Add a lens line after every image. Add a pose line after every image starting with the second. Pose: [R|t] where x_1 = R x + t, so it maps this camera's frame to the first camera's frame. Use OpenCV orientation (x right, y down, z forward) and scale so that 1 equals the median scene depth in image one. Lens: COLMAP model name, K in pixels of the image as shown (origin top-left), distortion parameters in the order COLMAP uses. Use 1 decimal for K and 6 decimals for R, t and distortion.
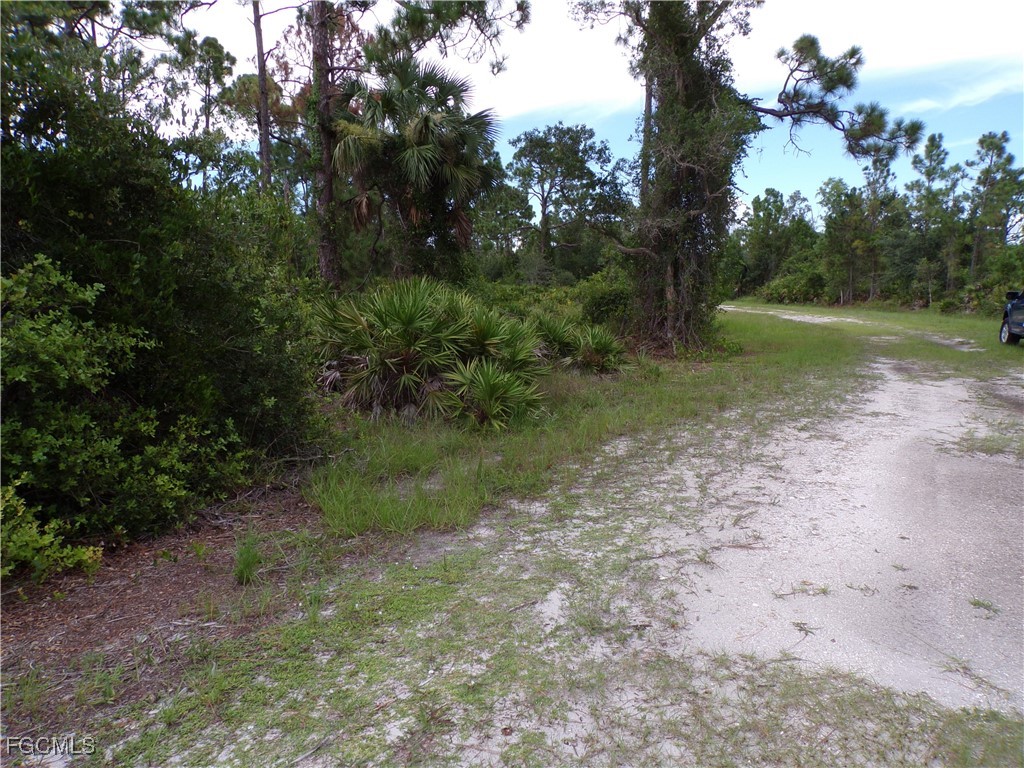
lens RADIAL K [[693.4, 0, 511.6], [0, 693.4, 388.8], [0, 0, 1]] dist [-0.012019, 0.009524]
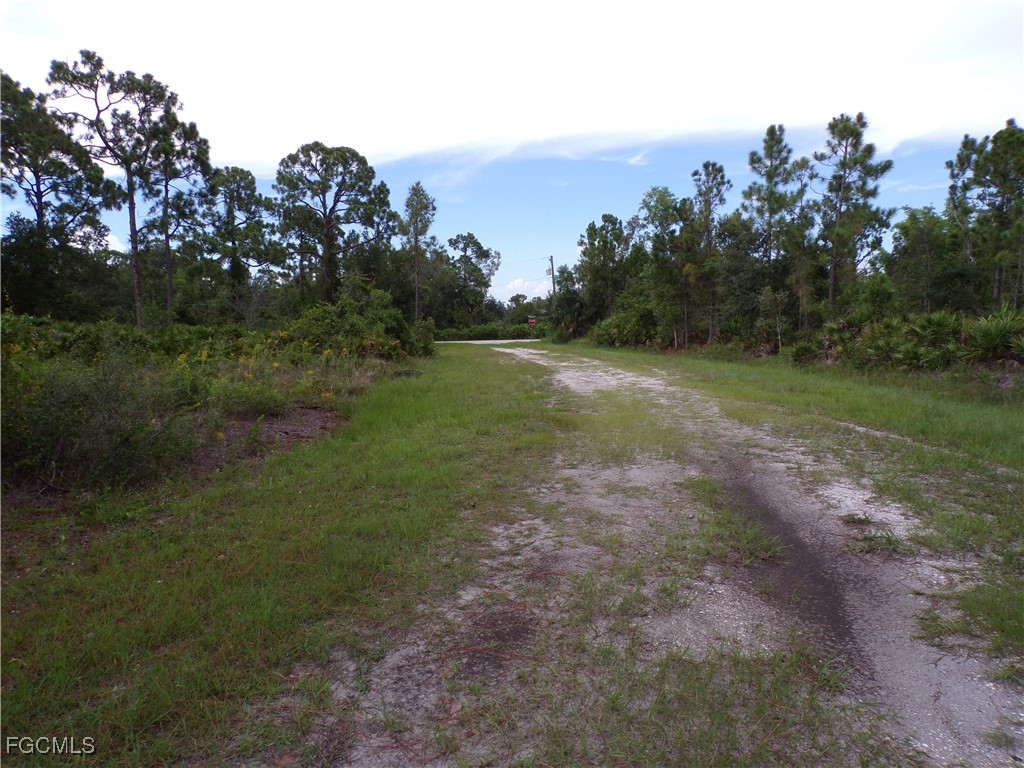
lens RADIAL K [[693.4, 0, 517.4], [0, 693.4, 387.5], [0, 0, 1]] dist [-0.012019, 0.009524]
pose [[0.985471, -0.020438, 0.168610, 0.197074], [0.030473, 0.997901, -0.057145, -0.045759], [-0.167088, 0.061453, 0.984025, 0.311446]]
